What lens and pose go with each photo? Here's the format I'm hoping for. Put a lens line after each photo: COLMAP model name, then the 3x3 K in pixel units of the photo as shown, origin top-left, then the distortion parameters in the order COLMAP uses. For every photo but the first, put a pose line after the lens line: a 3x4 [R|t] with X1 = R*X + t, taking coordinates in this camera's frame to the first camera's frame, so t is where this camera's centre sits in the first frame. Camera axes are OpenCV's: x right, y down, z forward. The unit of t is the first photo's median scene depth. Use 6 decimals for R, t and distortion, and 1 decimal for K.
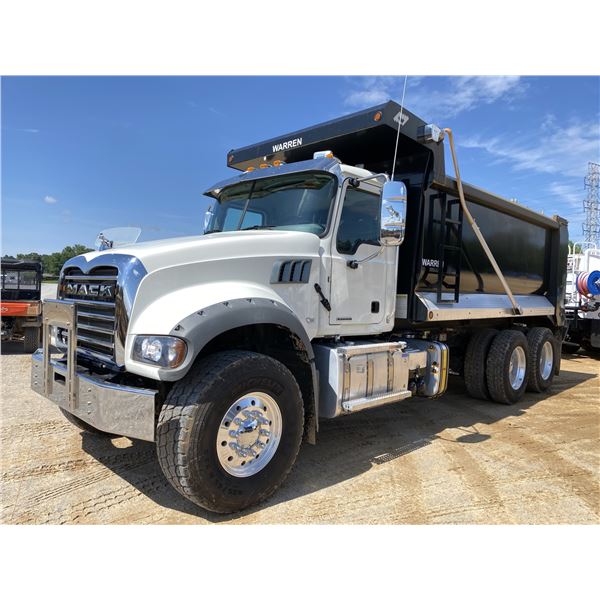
lens RADIAL K [[467.4, 0, 295.7], [0, 467.4, 300.5], [0, 0, 1]] dist [0.034068, 0.009252]
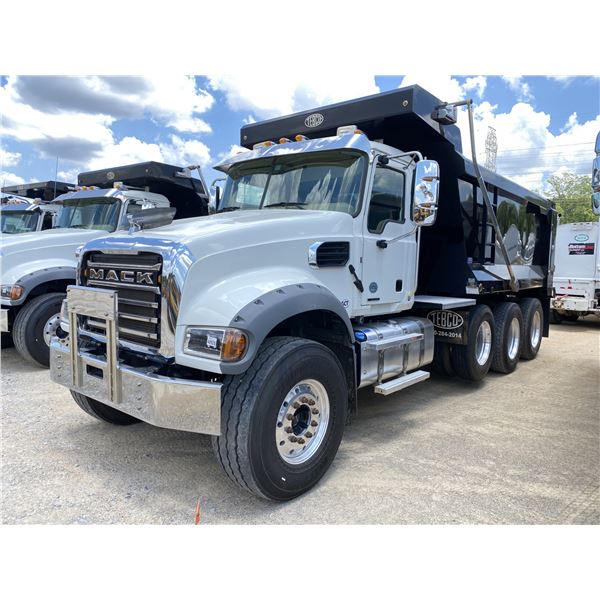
lens RADIAL K [[467.4, 0, 299.3], [0, 467.4, 295.7], [0, 0, 1]] dist [0.034068, 0.009252]
pose [[0.994891, -0.019496, 0.099059, -0.162150], [0.013877, 0.998272, 0.057101, -0.029460], [-0.100001, -0.055434, 0.993442, 0.032169]]
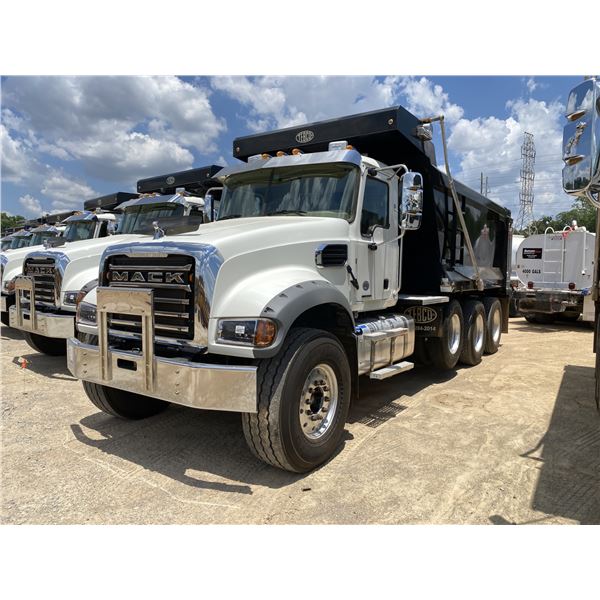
lens RADIAL K [[467.4, 0, 300.7], [0, 467.4, 306.1], [0, 0, 1]] dist [0.034068, 0.009252]
pose [[0.980672, -0.043061, 0.190863, -0.280841], [0.032700, 0.997833, 0.057104, -0.007124], [-0.192908, -0.049759, 0.979954, -0.062976]]
